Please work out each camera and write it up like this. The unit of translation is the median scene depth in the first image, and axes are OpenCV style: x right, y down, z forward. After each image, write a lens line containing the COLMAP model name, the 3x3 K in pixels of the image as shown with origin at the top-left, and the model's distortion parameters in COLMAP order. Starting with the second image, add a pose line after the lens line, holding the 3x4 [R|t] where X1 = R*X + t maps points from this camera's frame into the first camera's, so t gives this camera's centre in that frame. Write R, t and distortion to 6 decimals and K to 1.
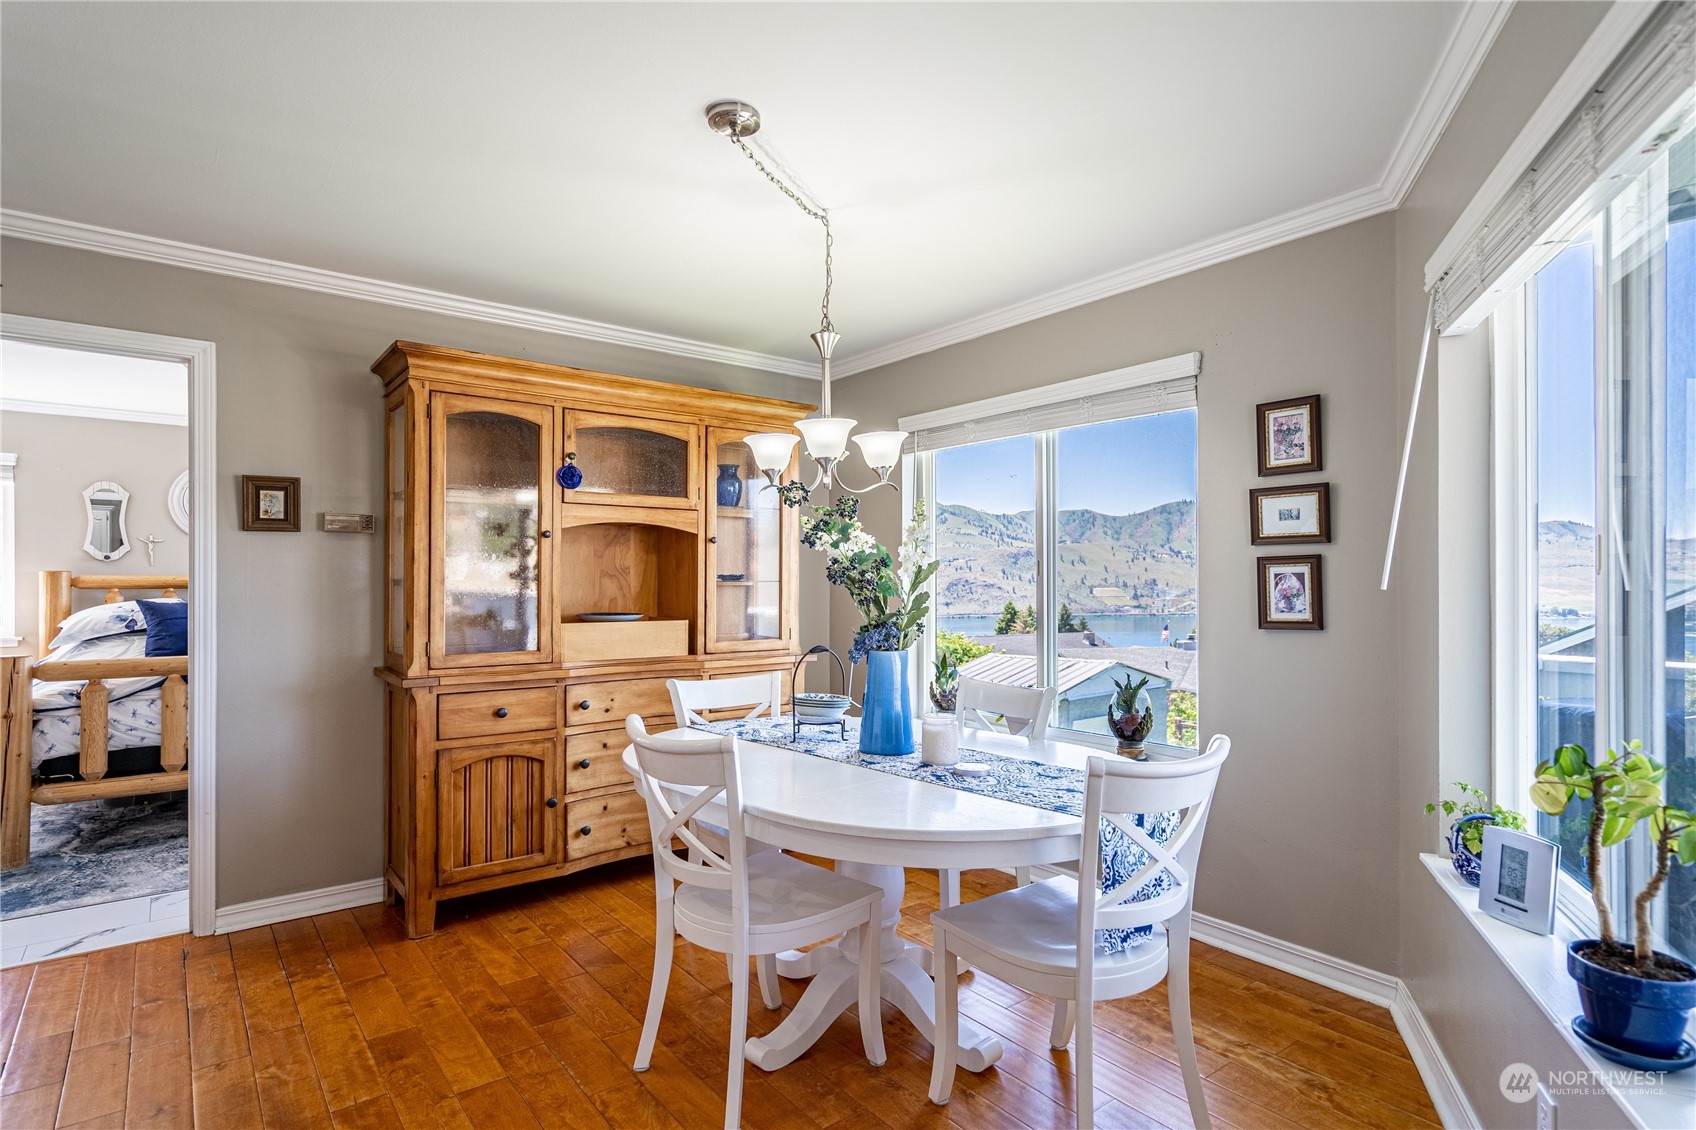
lens RADIAL K [[874.4, 0, 850.8], [0, 874.4, 578.8], [0, 0, 1]] dist [0.007702, -0.002810]
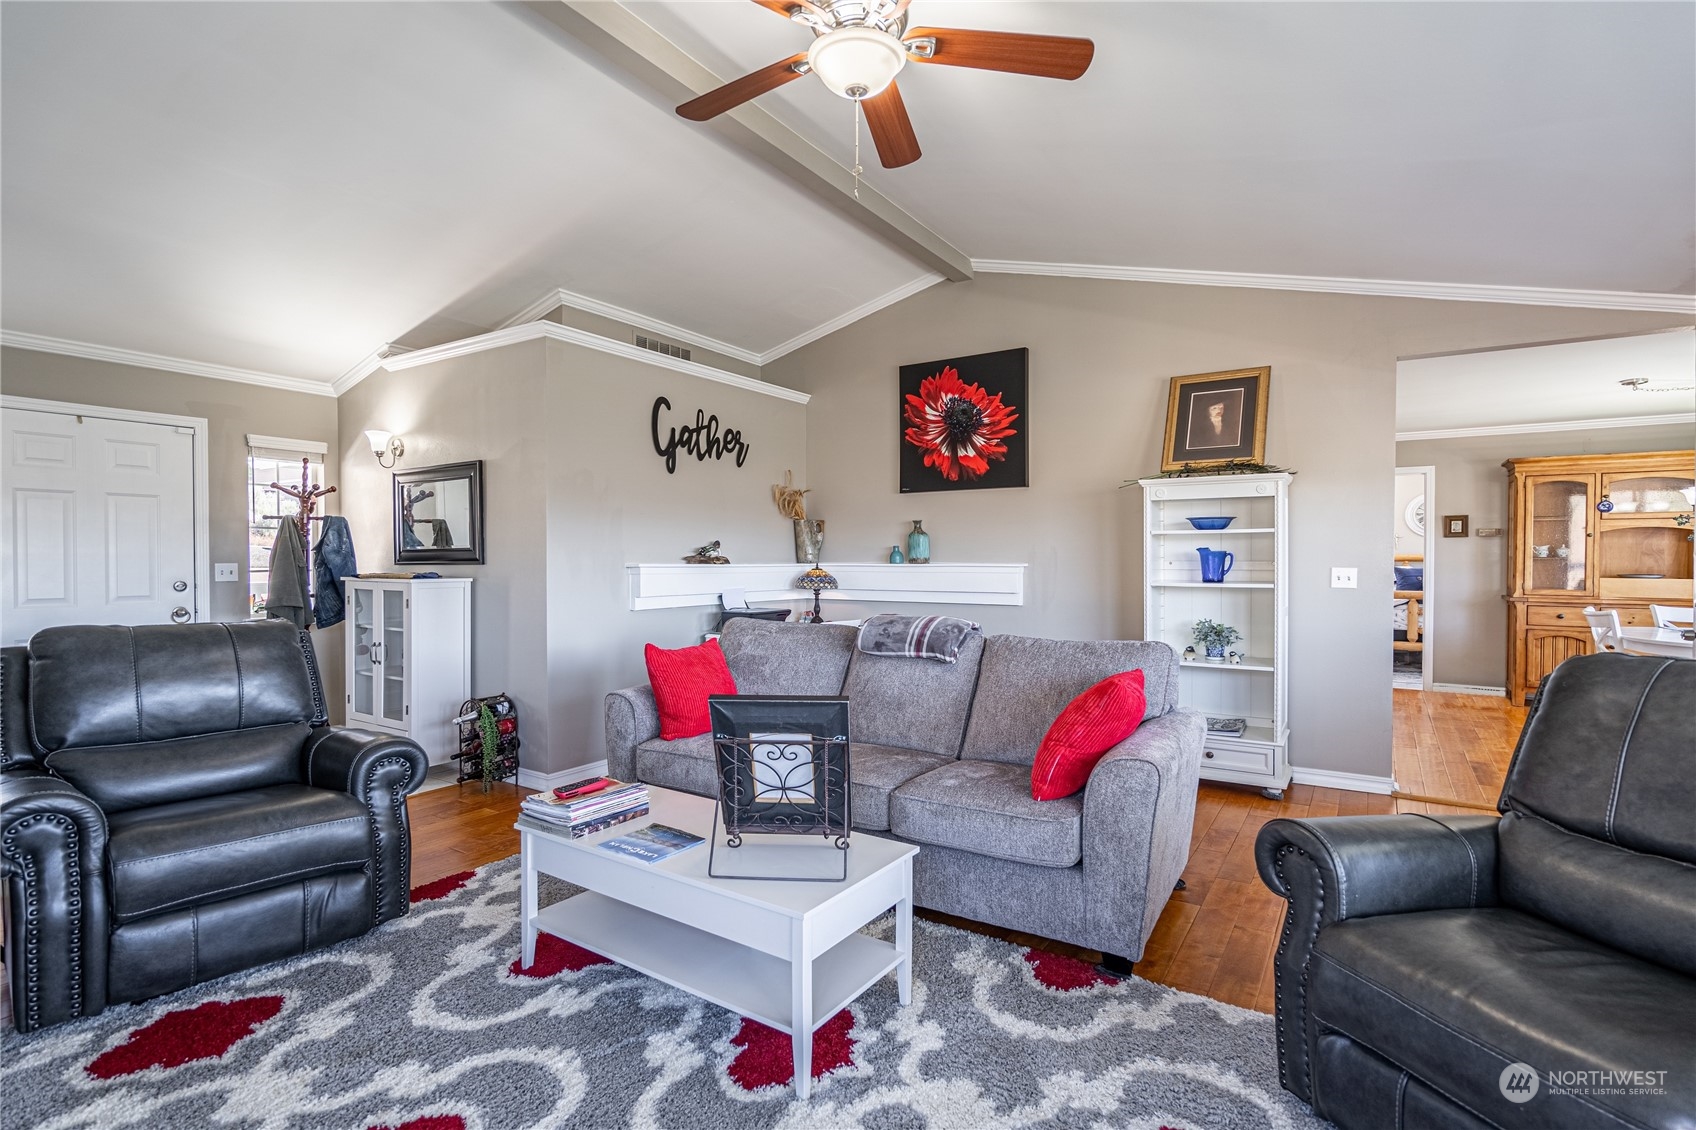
lens RADIAL K [[825.6, 0, 839.4], [0, 825.6, 570.3], [0, 0, 1]] dist [0.001886, -0.002070]
pose [[0.311483, 0.014460, -0.950142, 1.008678], [0.001225, 0.999877, 0.015619, 0.000930], [0.950251, -0.006029, 0.311427, -1.375876]]
